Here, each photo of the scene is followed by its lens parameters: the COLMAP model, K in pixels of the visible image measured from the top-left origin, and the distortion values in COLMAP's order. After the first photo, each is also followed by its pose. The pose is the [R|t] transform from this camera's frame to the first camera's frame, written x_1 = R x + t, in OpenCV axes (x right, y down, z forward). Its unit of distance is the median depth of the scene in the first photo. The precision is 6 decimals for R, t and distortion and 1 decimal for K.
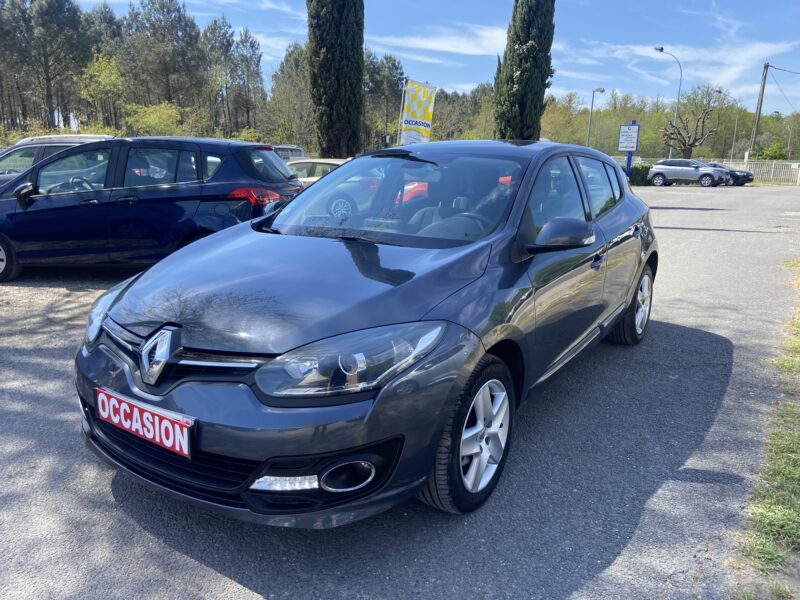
lens RADIAL K [[595.8, 0, 404.7], [0, 595.8, 304.0], [0, 0, 1]] dist [0.120728, -0.138175]
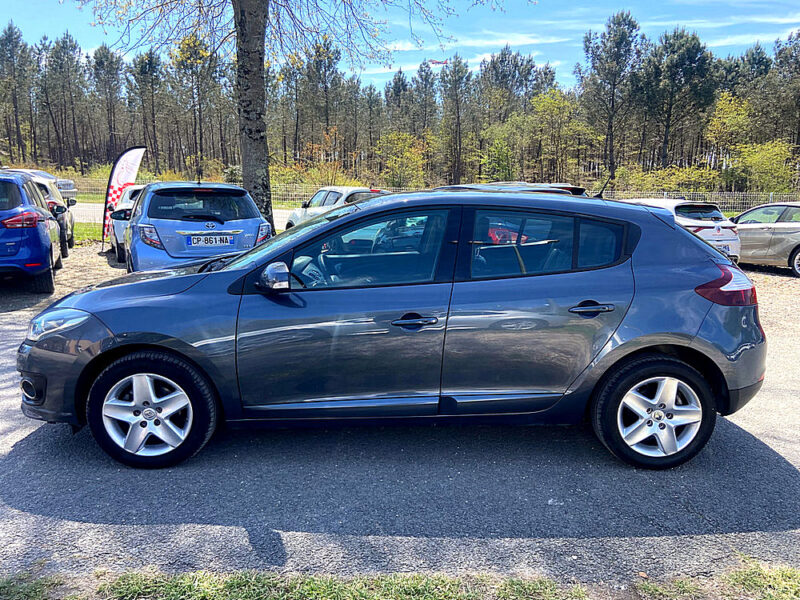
lens RADIAL K [[595.8, 0, 404.7], [0, 595.8, 304.0], [0, 0, 1]] dist [0.120728, -0.138175]
pose [[0.568086, 0.154315, -0.808372, 1.421652], [-0.204005, 0.978010, 0.043333, -0.177325], [0.797283, 0.140296, 0.587075, 0.616696]]
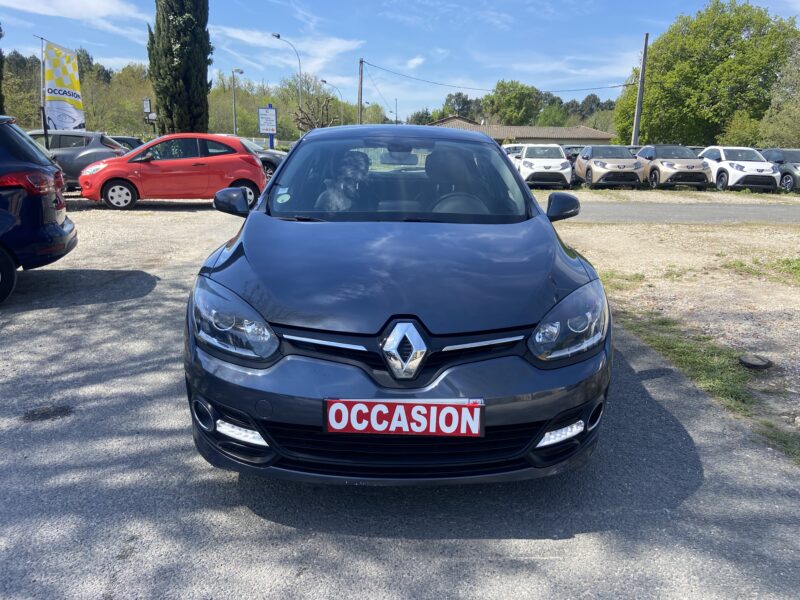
lens RADIAL K [[595.8, 0, 404.7], [0, 595.8, 304.0], [0, 0, 1]] dist [0.120728, -0.138175]
pose [[0.820604, -0.138088, 0.554563, -0.797945], [0.121043, 0.990350, 0.067489, -0.044985], [-0.558531, 0.011744, 0.829400, 0.170584]]
